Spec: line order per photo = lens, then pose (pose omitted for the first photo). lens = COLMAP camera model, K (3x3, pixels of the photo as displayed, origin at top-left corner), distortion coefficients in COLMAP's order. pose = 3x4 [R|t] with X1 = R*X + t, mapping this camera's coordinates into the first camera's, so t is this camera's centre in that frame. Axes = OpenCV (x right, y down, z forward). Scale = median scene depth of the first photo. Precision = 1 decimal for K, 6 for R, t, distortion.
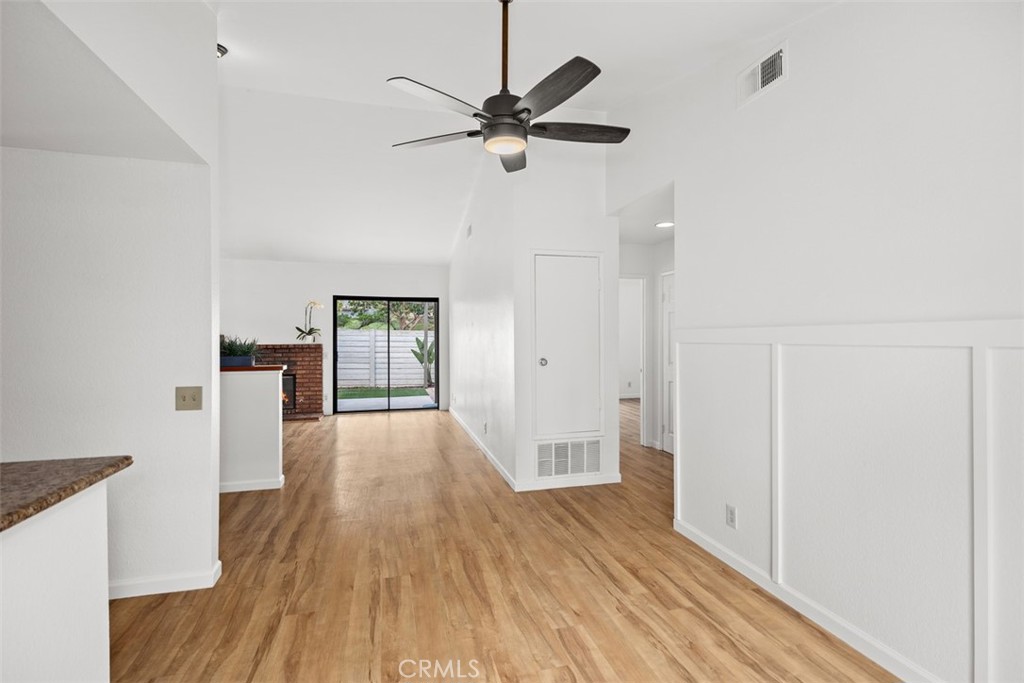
lens RADIAL K [[465.3, 0, 513.6], [0, 465.3, 338.4], [0, 0, 1]] dist [0.006694, 0.000605]
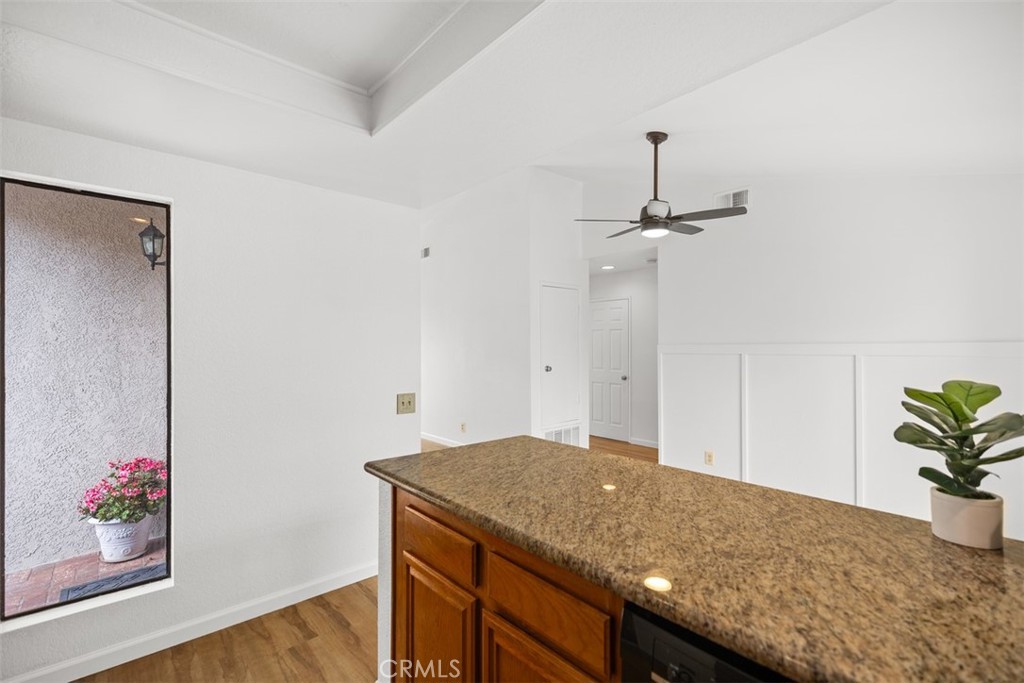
lens RADIAL K [[465.3, 0, 515.1], [0, 465.3, 340.0], [0, 0, 1]] dist [0.006694, 0.000605]
pose [[0.898360, 0.004418, 0.439237, -0.568920], [0.002468, 0.999883, -0.015105, -0.010365], [-0.439252, 0.014654, 0.898244, -0.127519]]
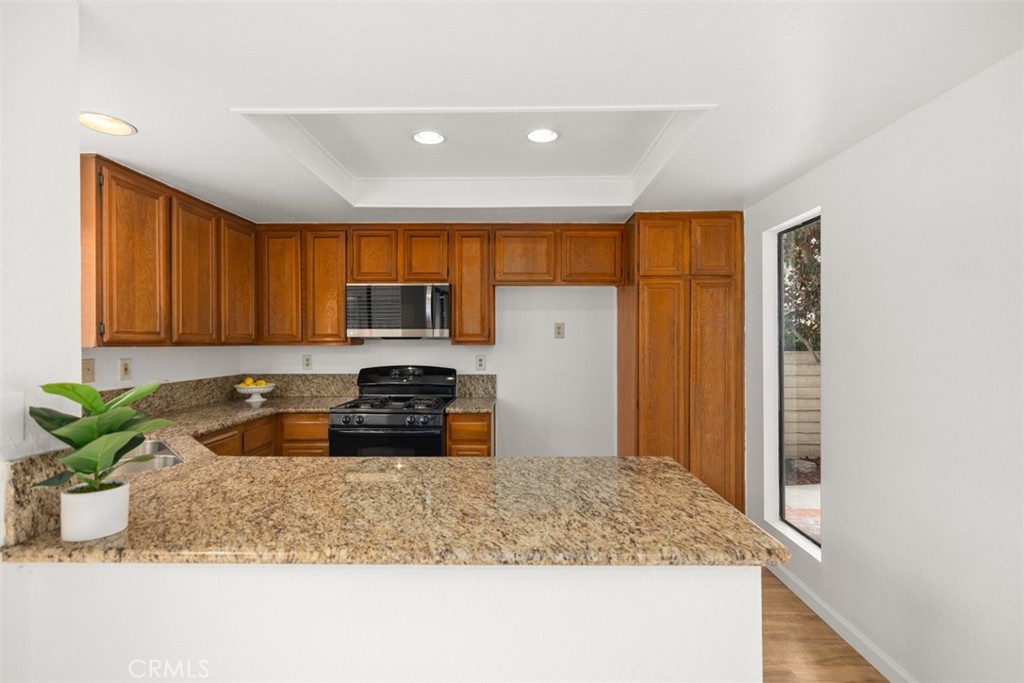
lens RADIAL K [[465.3, 0, 515.3], [0, 465.3, 340.6], [0, 0, 1]] dist [0.006694, 0.000605]
pose [[-0.284079, -0.001132, -0.958800, -0.046101], [-0.002691, 0.999996, -0.000384, -0.013205], [0.958797, 0.002471, -0.284081, 0.299085]]
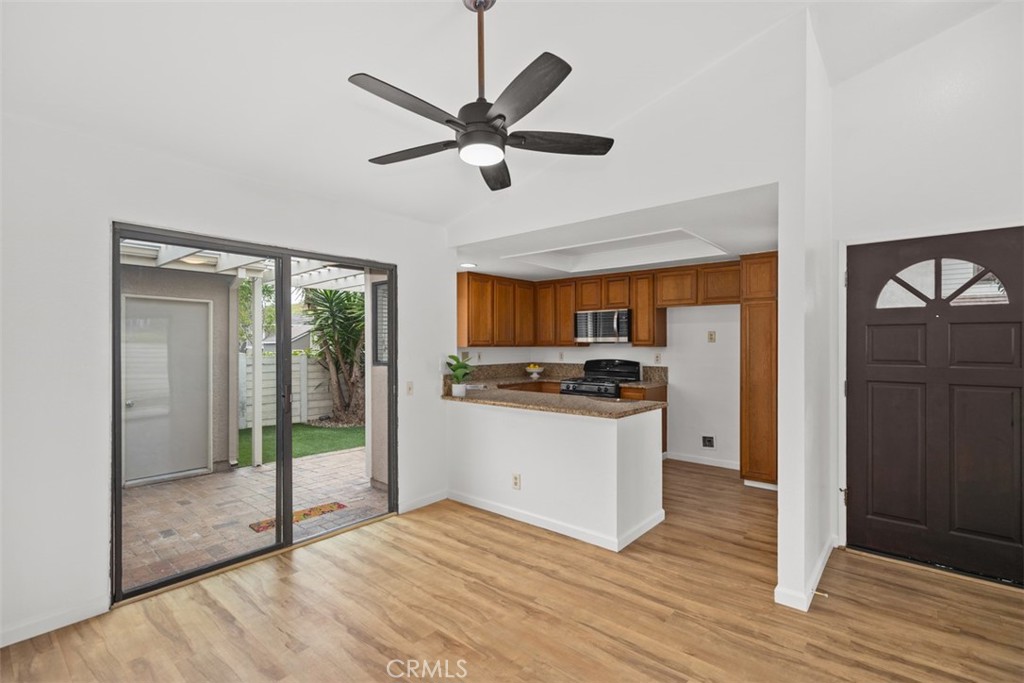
lens RADIAL K [[465.3, 0, 520.9], [0, 465.3, 344.5], [0, 0, 1]] dist [0.006694, 0.000605]
pose [[-0.815834, 0.001494, -0.578284, 0.223281], [-0.000779, 0.999993, 0.003682, -0.016475], [0.578285, 0.003455, -0.815827, 0.862776]]
